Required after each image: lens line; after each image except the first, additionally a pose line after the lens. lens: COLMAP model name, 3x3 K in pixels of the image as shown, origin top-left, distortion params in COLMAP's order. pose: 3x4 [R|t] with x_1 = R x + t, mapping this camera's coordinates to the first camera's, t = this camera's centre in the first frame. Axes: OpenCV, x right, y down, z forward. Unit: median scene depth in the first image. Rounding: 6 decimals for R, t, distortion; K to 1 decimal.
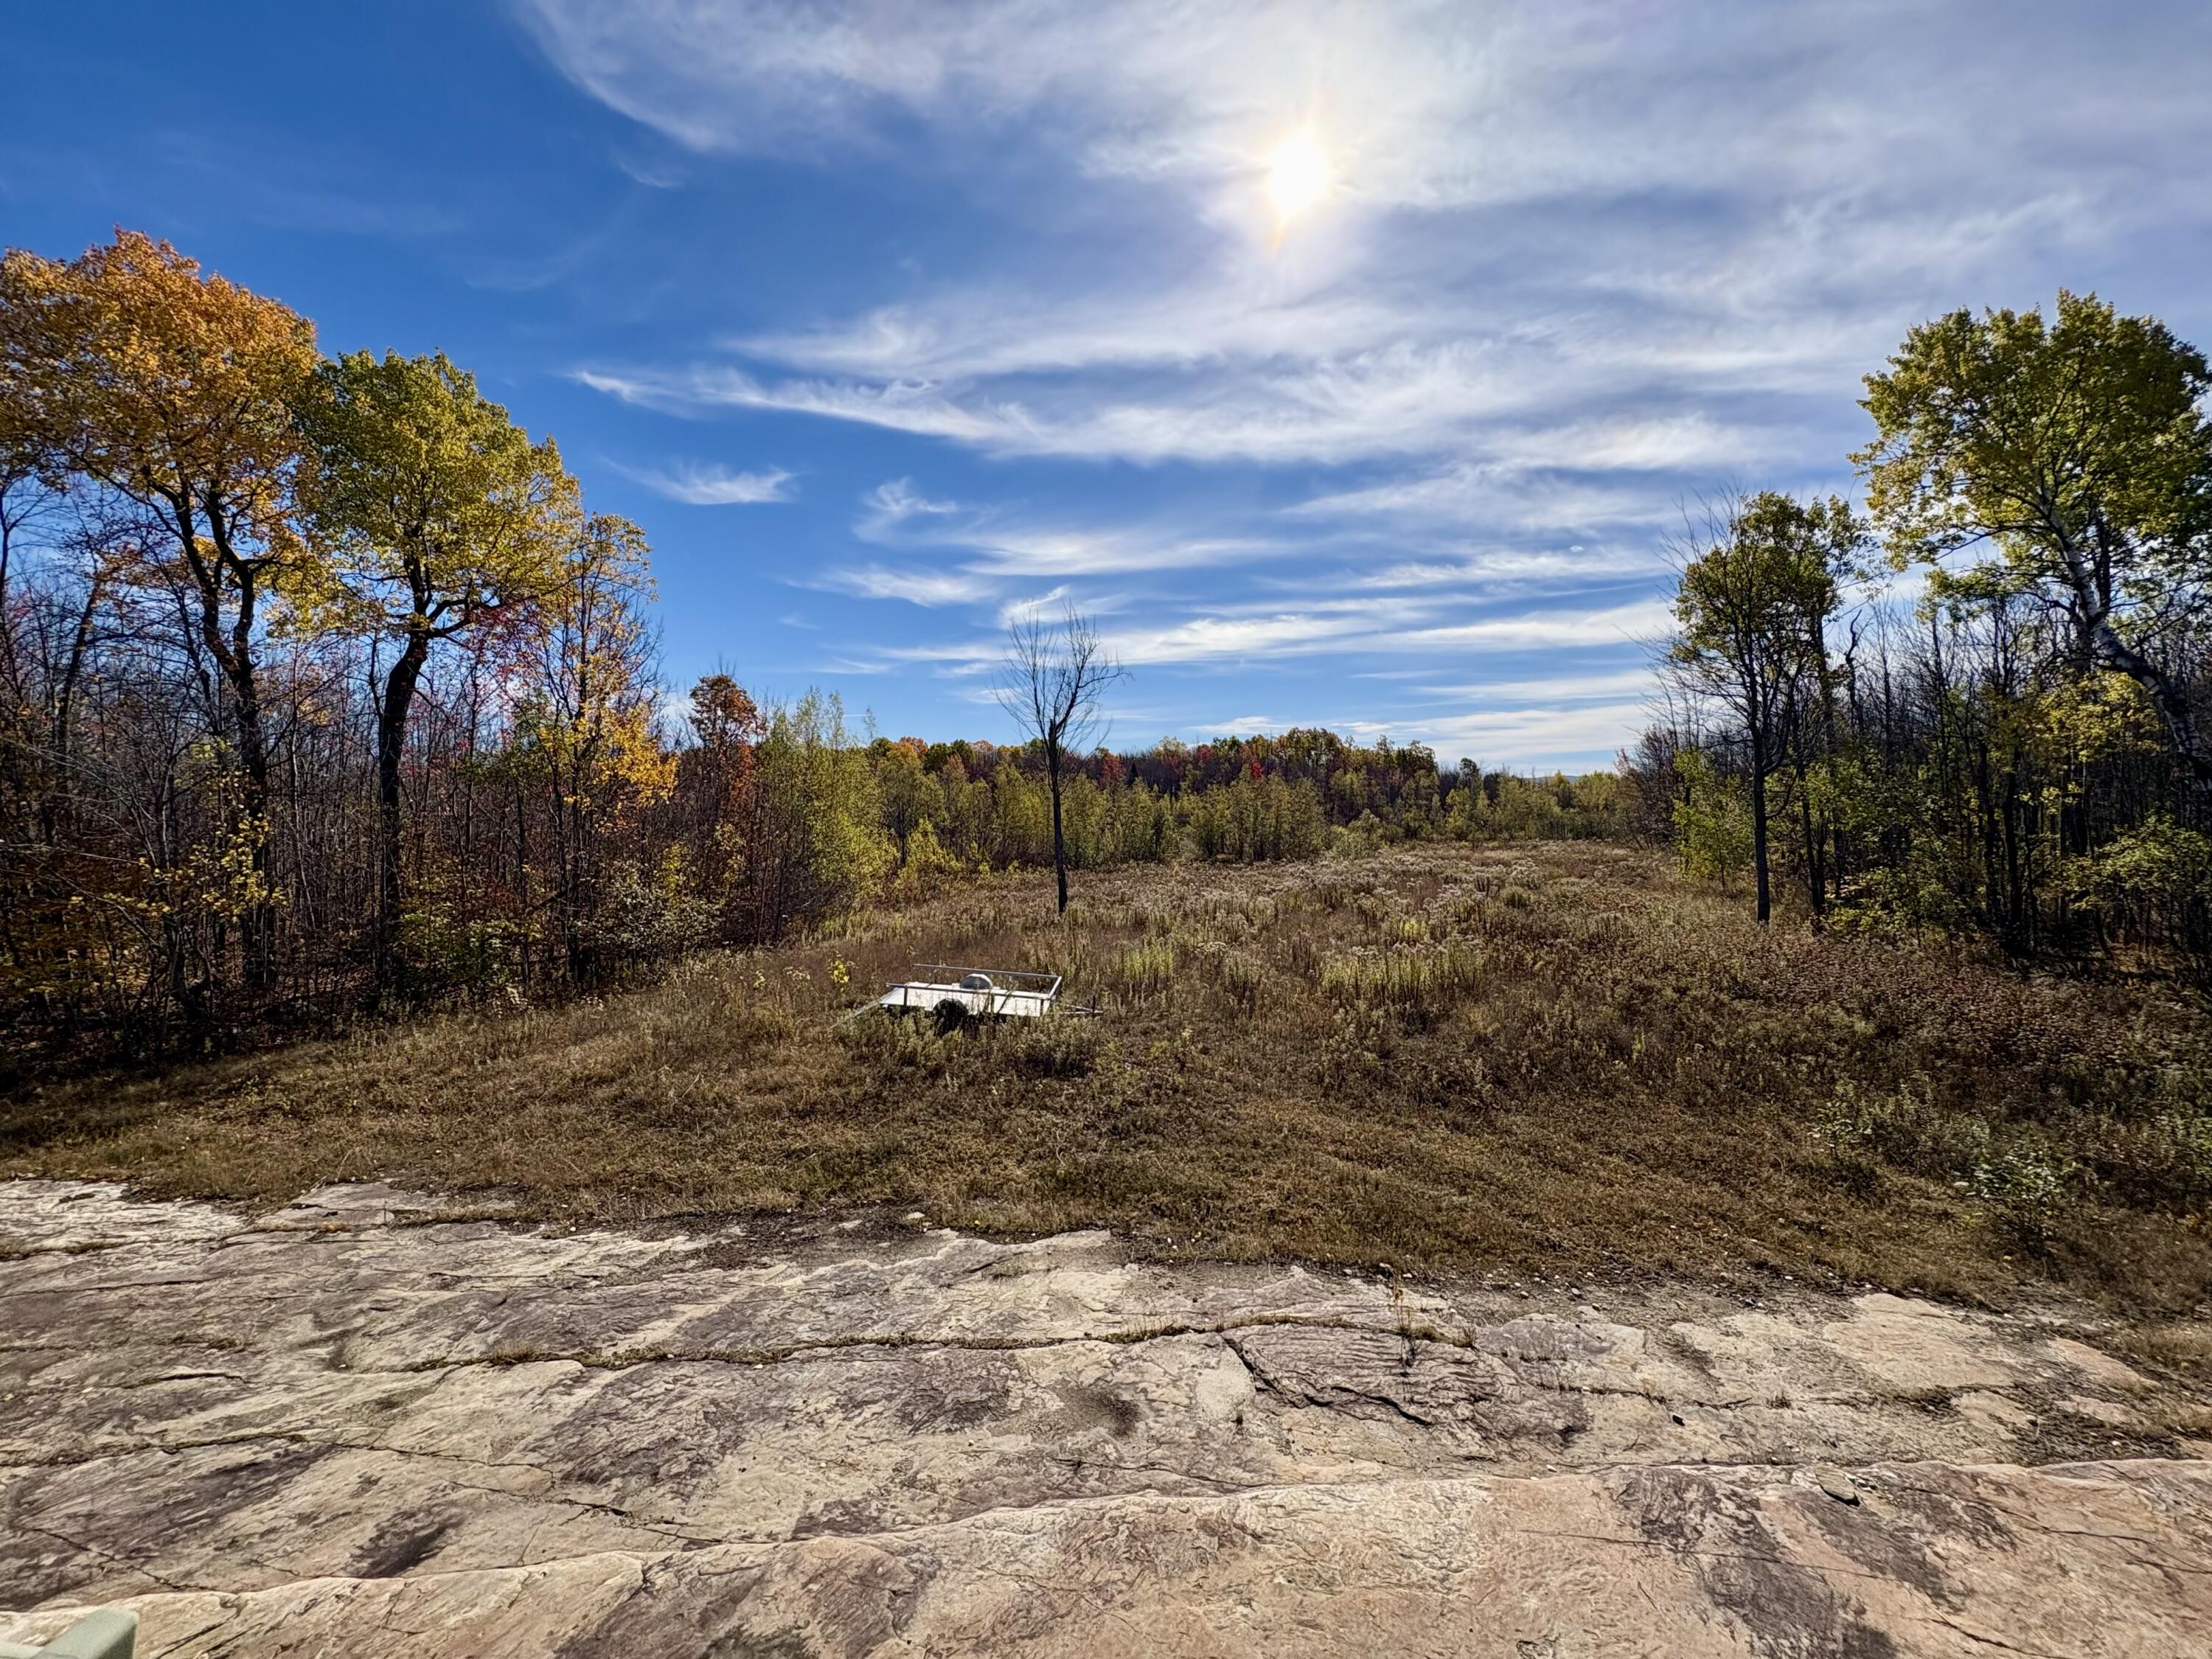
lens RADIAL K [[868.9, 0, 1113.9], [0, 868.9, 856.3], [0, 0, 1]] dist [0.001512, 0.000137]
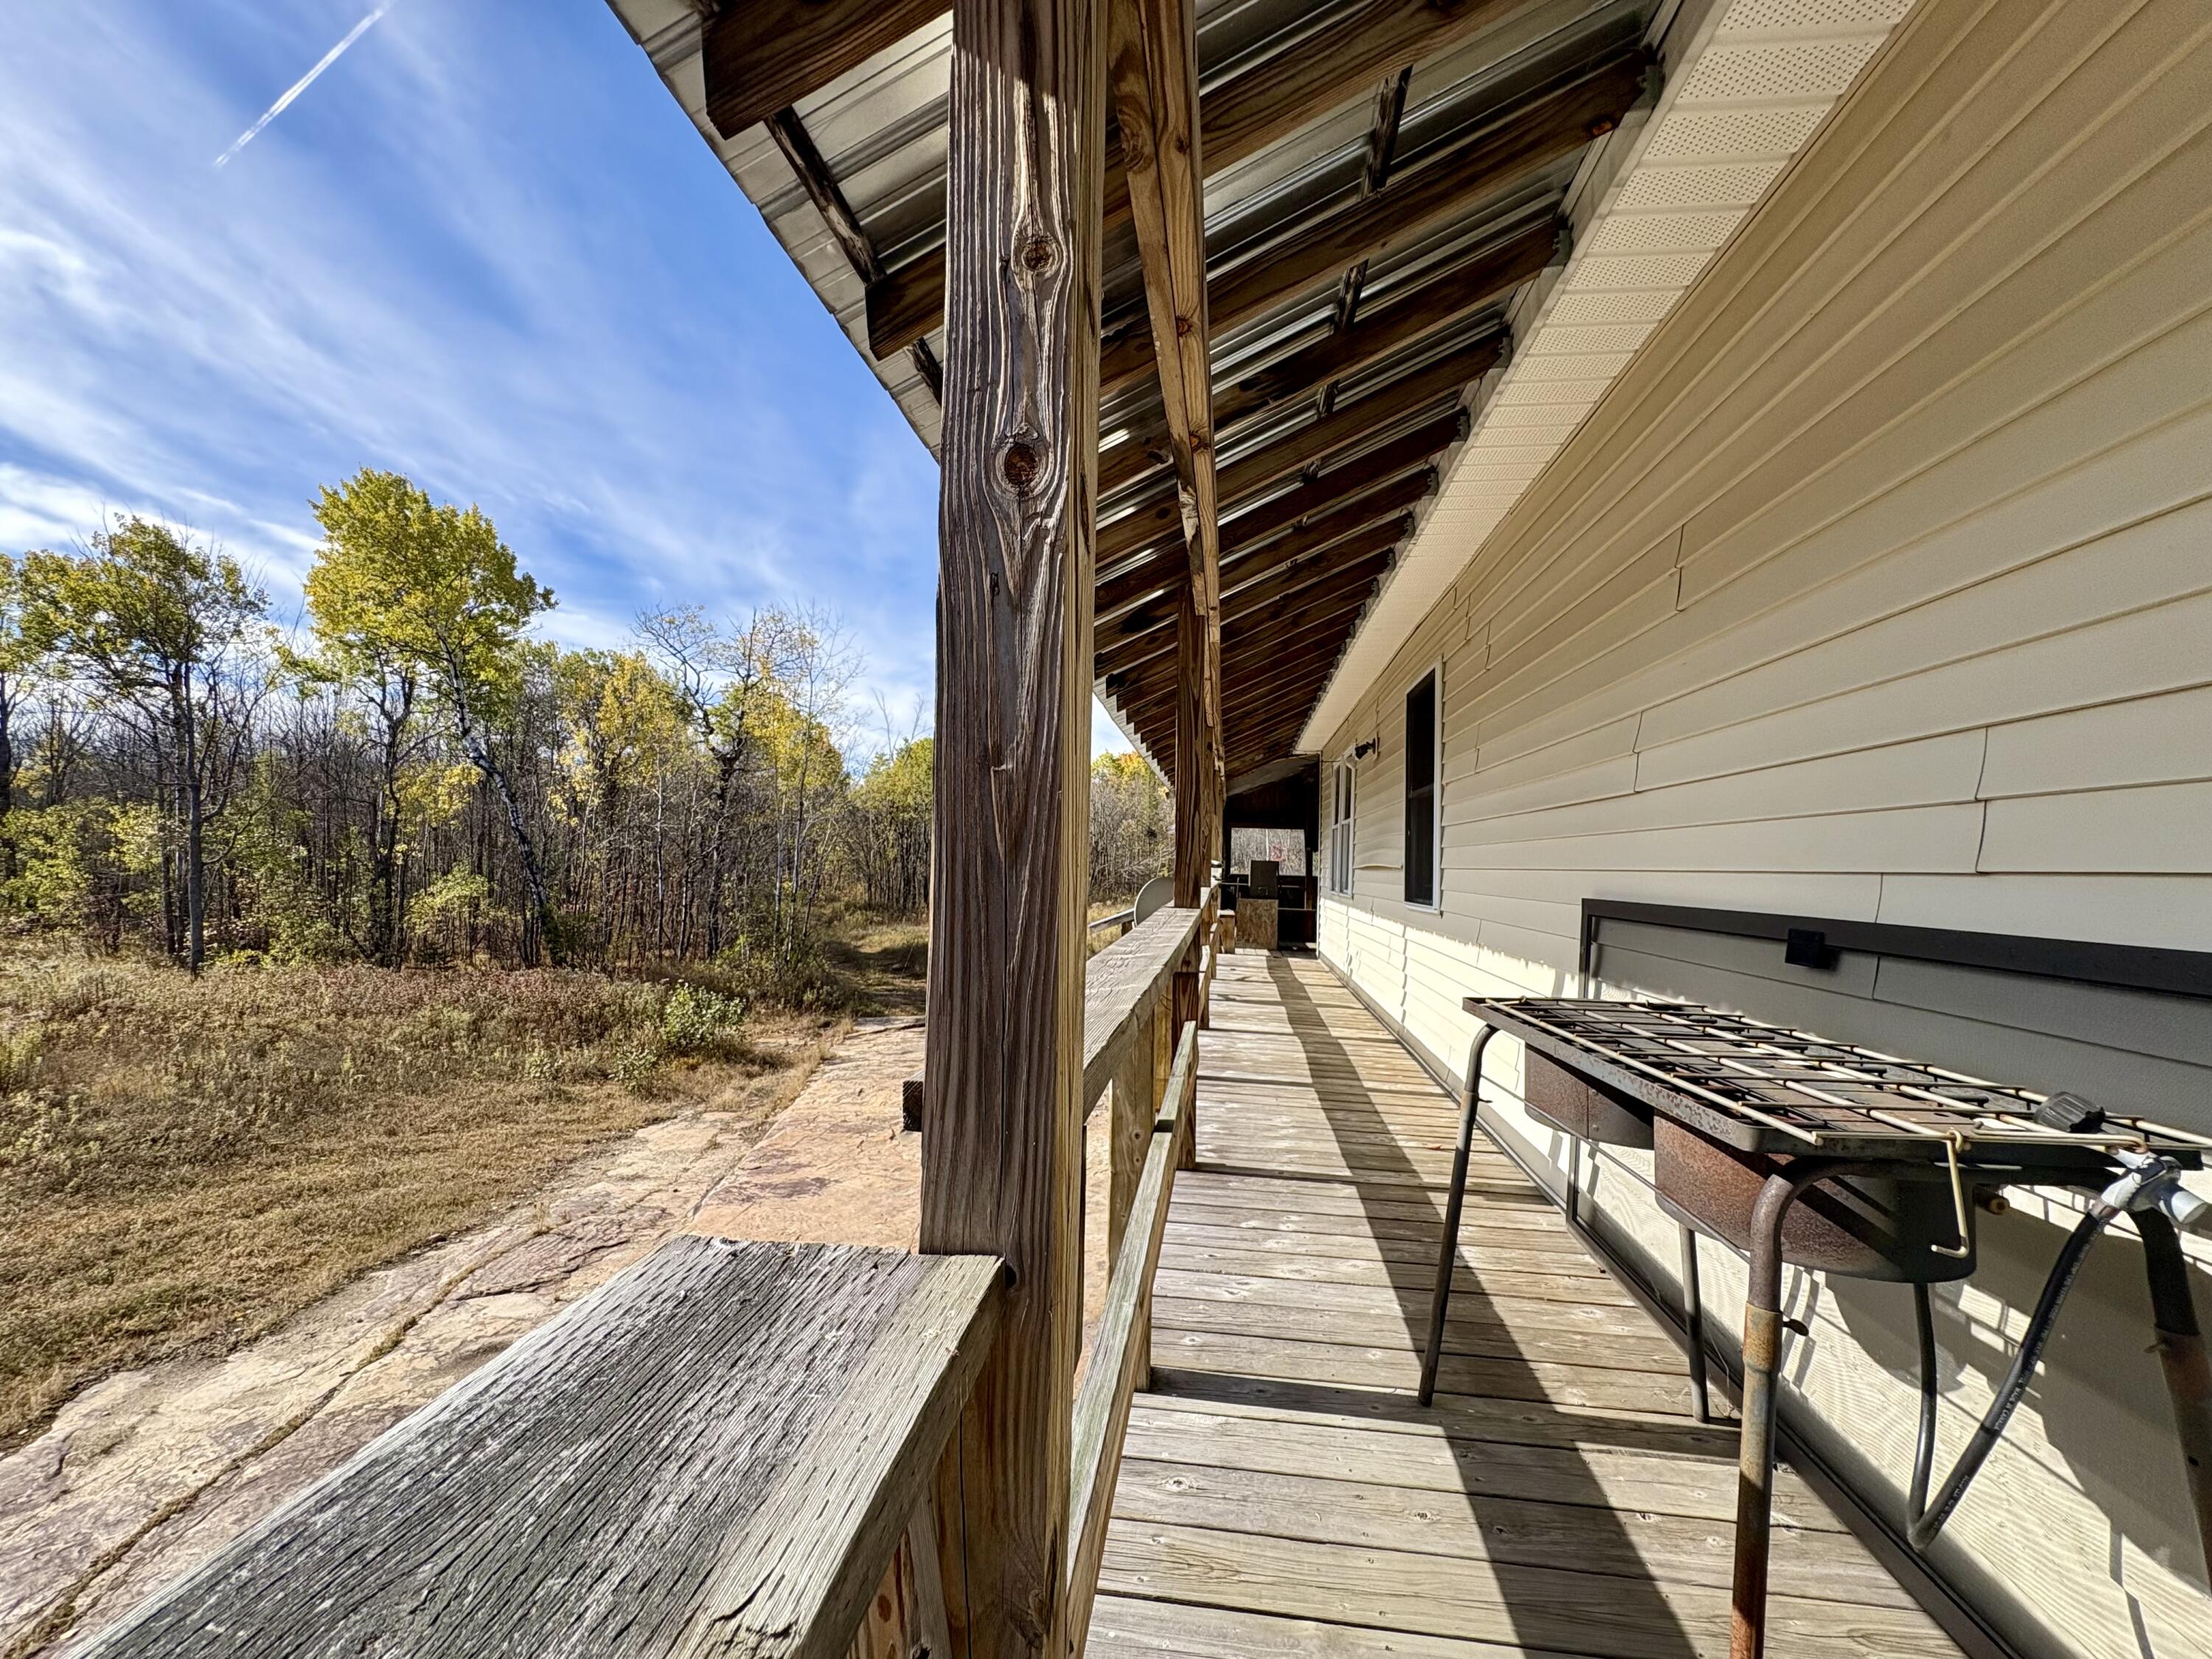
lens RADIAL K [[898.6, 0, 1106.0], [0, 898.6, 829.5], [0, 0, 1]] dist [0.002685, 0.000150]
pose [[-0.085994, 0.051768, 0.994950, -0.982025], [0.043153, 0.997906, -0.048192, 0.026521], [-0.995361, 0.038790, -0.088048, 0.193586]]
